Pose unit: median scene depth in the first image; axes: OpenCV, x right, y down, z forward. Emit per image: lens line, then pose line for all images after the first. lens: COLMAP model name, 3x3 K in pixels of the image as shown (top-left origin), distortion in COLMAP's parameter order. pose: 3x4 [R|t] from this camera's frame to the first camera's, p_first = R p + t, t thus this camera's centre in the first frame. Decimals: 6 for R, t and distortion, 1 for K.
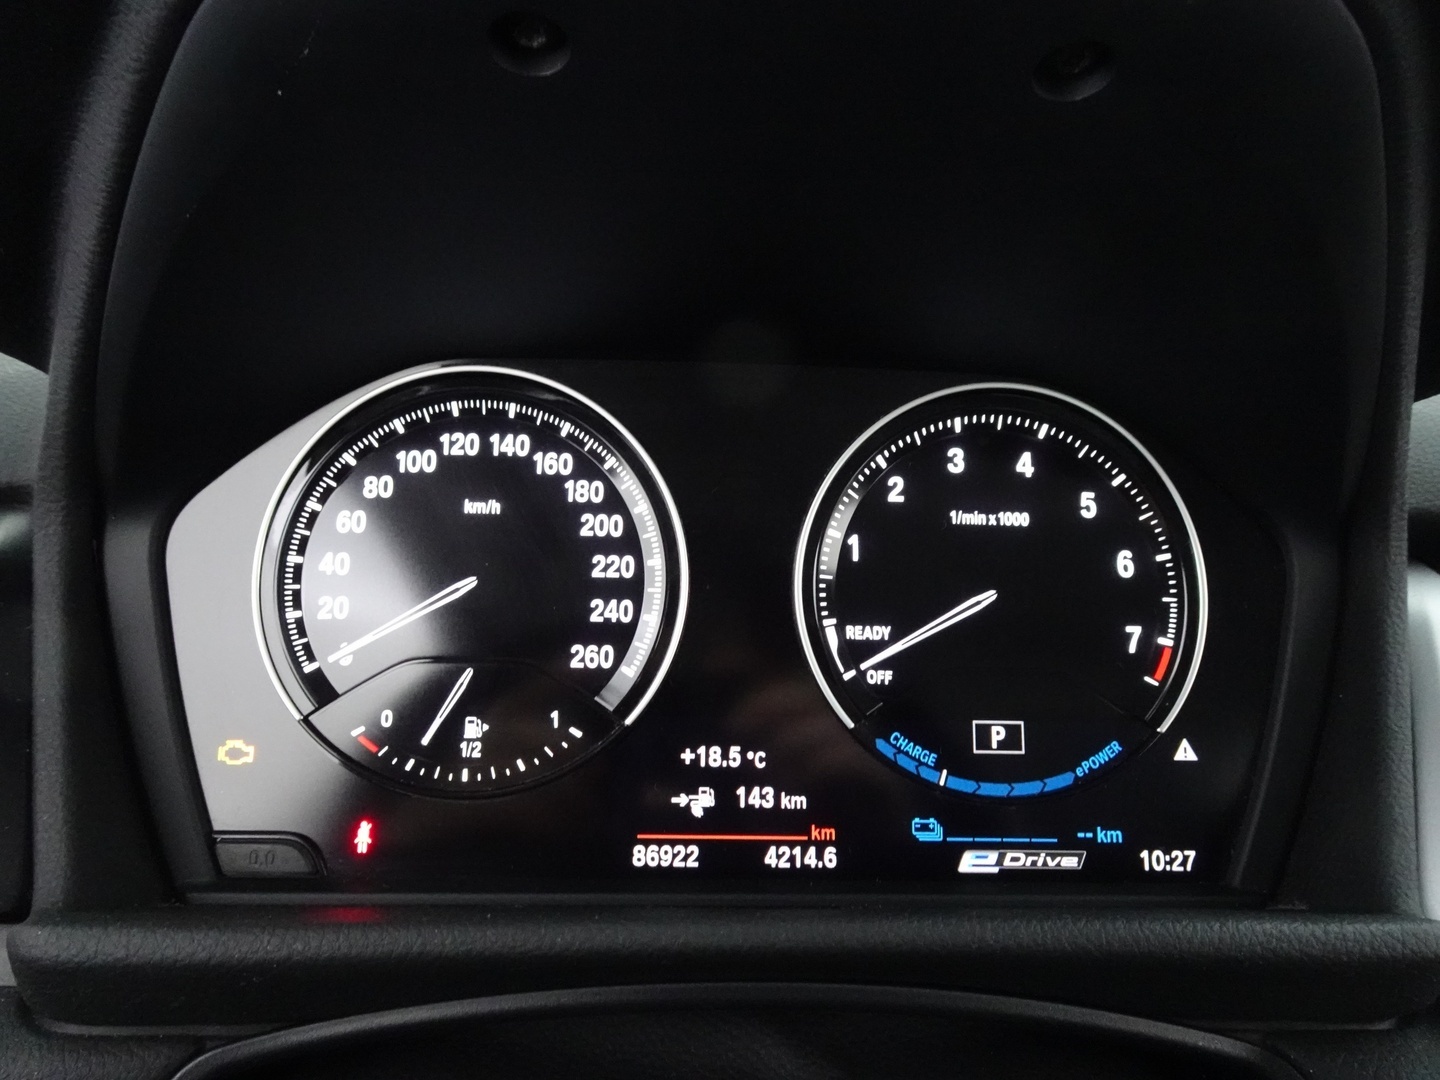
lens RADIAL K [[1038.1, 0, 720.0], [0, 1038.1, 540.0], [0, 0, 1]] dist [0.010918, 0.005216]
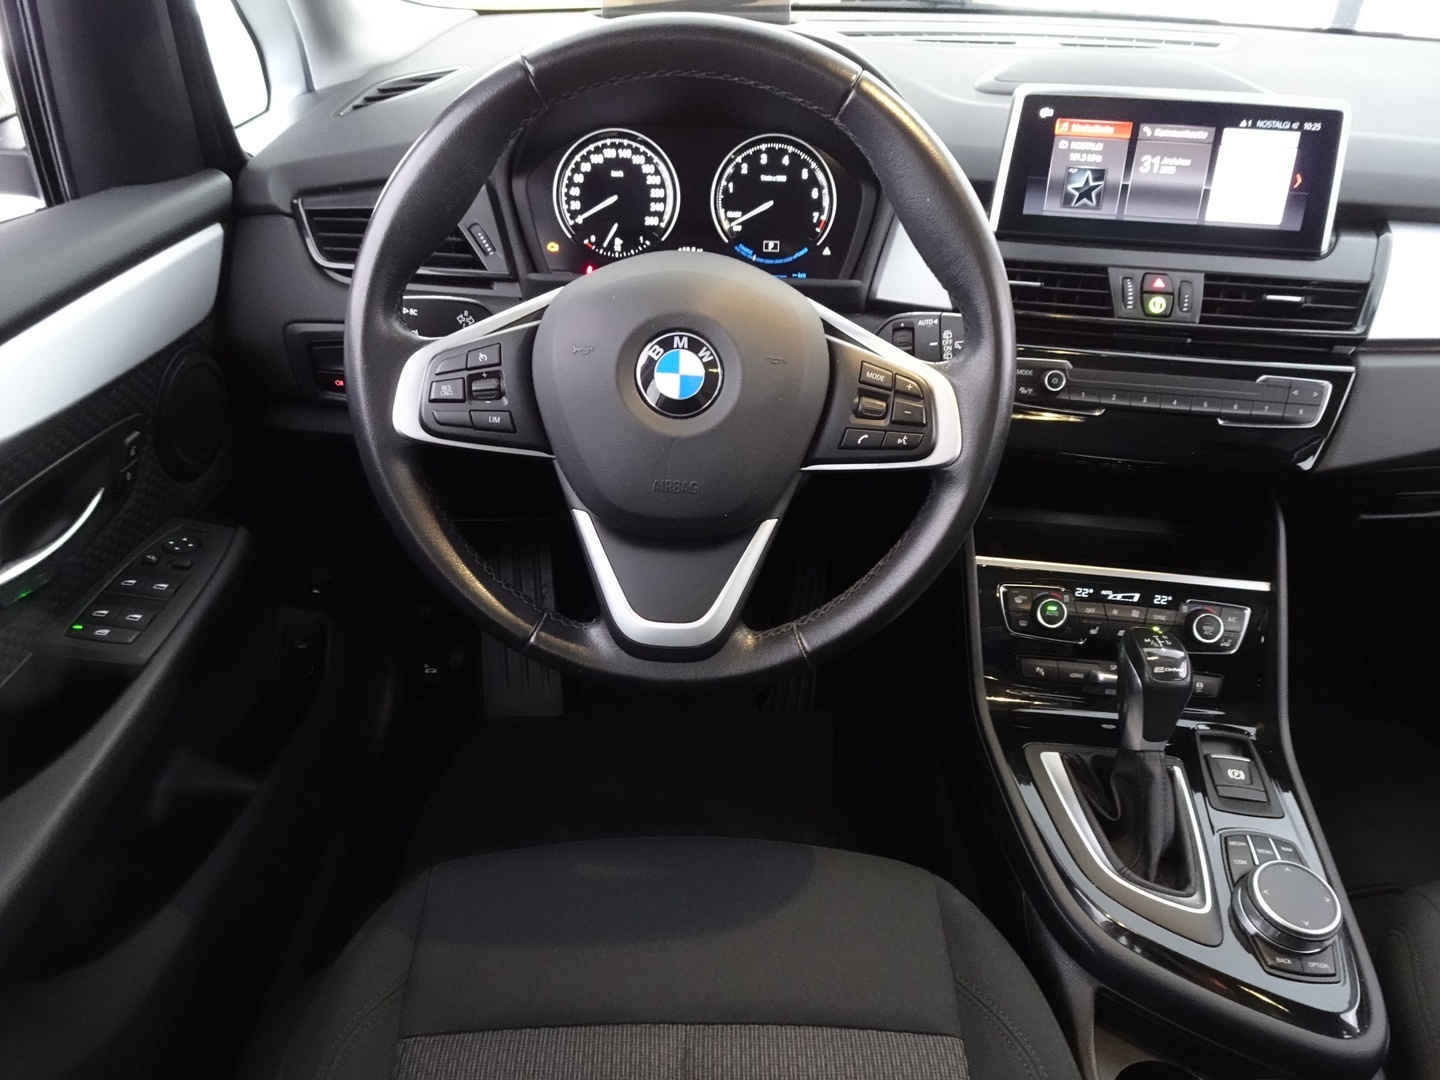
lens RADIAL K [[1038.1, 0, 720.0], [0, 1038.1, 540.0], [0, 0, 1]] dist [0.010918, 0.005216]
pose [[0.999814, 0.009744, -0.016656, 0.163747], [-0.004201, 0.952347, 0.304989, 0.067592], [0.018835, -0.304862, 0.952210, -2.505822]]
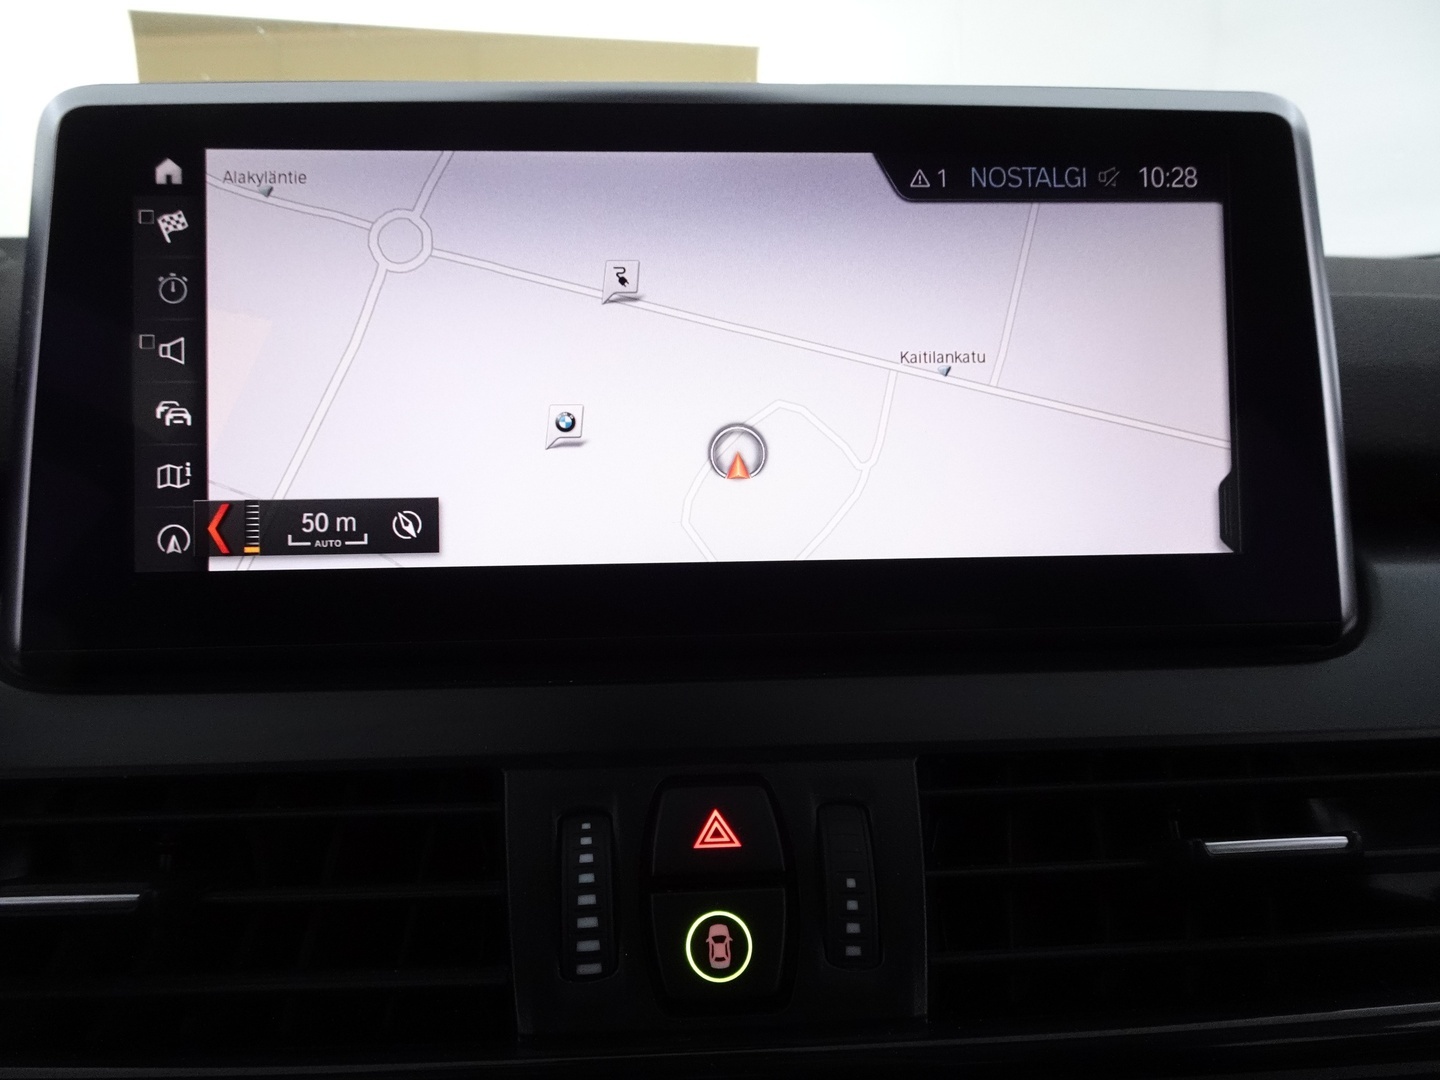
lens RADIAL K [[1038.1, 0, 720.0], [0, 1038.1, 540.0], [0, 0, 1]] dist [0.010918, 0.005216]
pose [[0.991624, -0.074657, 0.105392, 1.383270], [0.079940, 0.995699, -0.046820, 0.129499], [-0.101443, 0.054853, 0.993328, 0.098612]]
